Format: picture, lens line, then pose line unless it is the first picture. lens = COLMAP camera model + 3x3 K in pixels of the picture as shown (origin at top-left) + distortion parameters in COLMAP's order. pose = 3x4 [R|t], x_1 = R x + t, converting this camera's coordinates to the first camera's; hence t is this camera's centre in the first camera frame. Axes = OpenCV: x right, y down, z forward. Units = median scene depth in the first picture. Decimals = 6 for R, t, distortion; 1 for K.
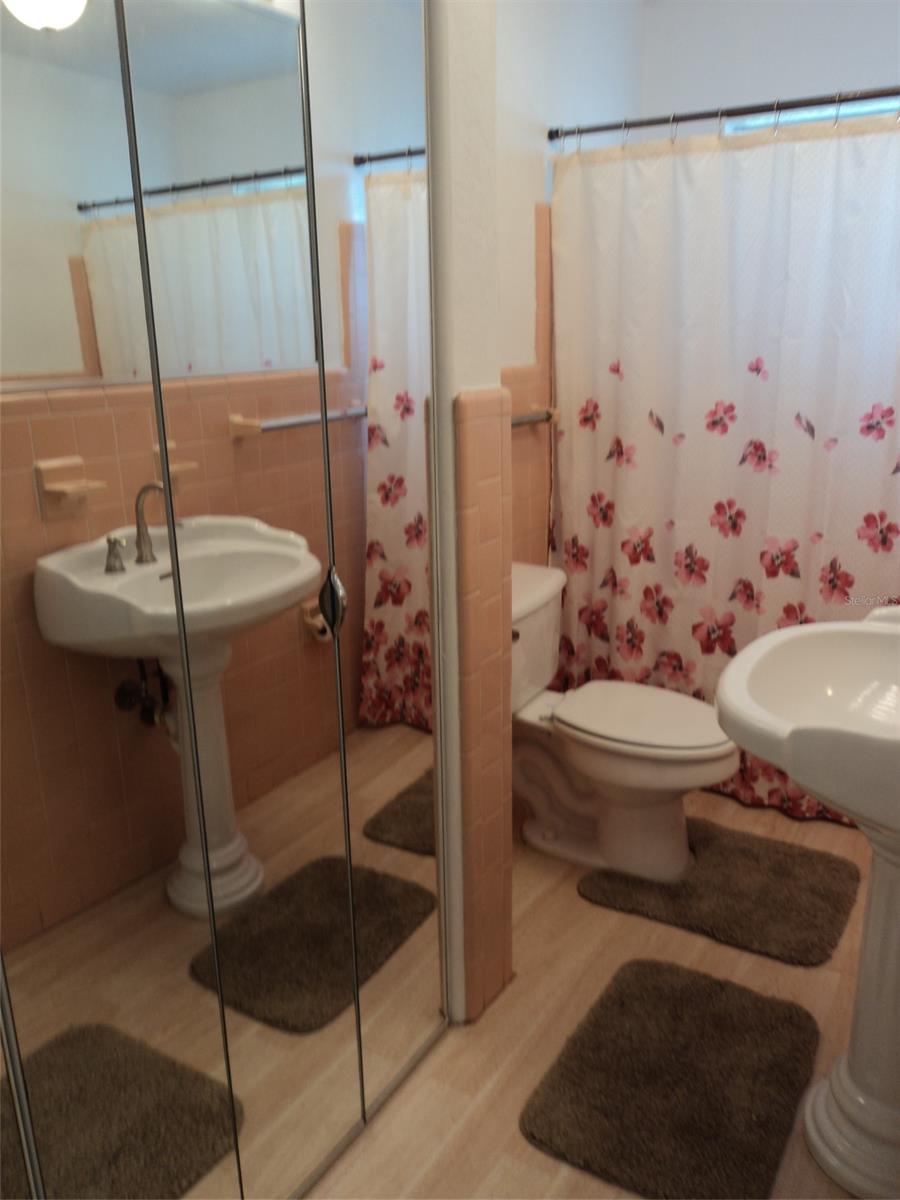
lens RADIAL K [[969.5, 0, 459.9], [0, 969.5, 599.6], [0, 0, 1]] dist [-0.028600, 0.015098]
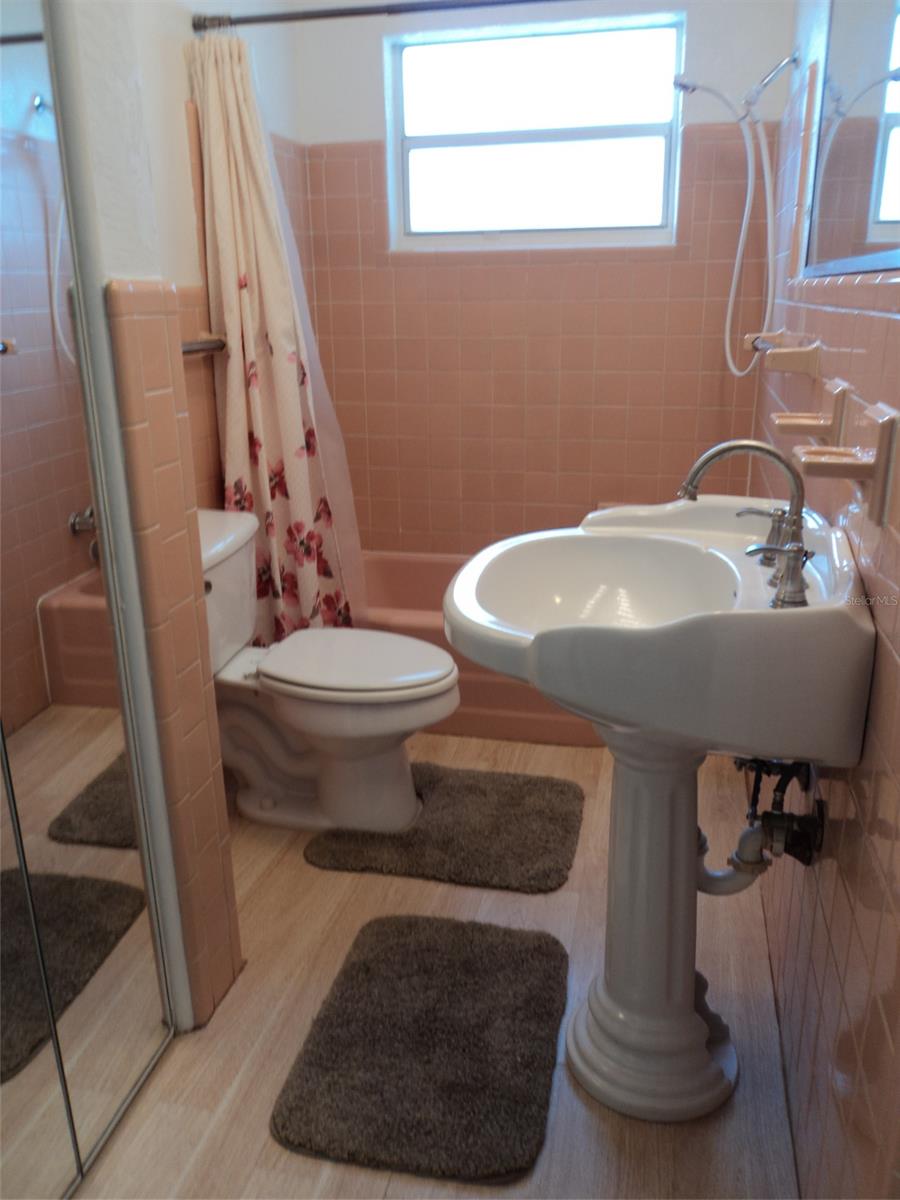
lens RADIAL K [[969.5, 0, 459.9], [0, 969.5, 599.6], [0, 0, 1]] dist [-0.028600, 0.015098]
pose [[0.945892, -0.096283, 0.309867, 0.000478], [0.086574, 0.995230, 0.044967, 0.032748], [-0.312718, -0.015707, 0.949716, 0.098353]]
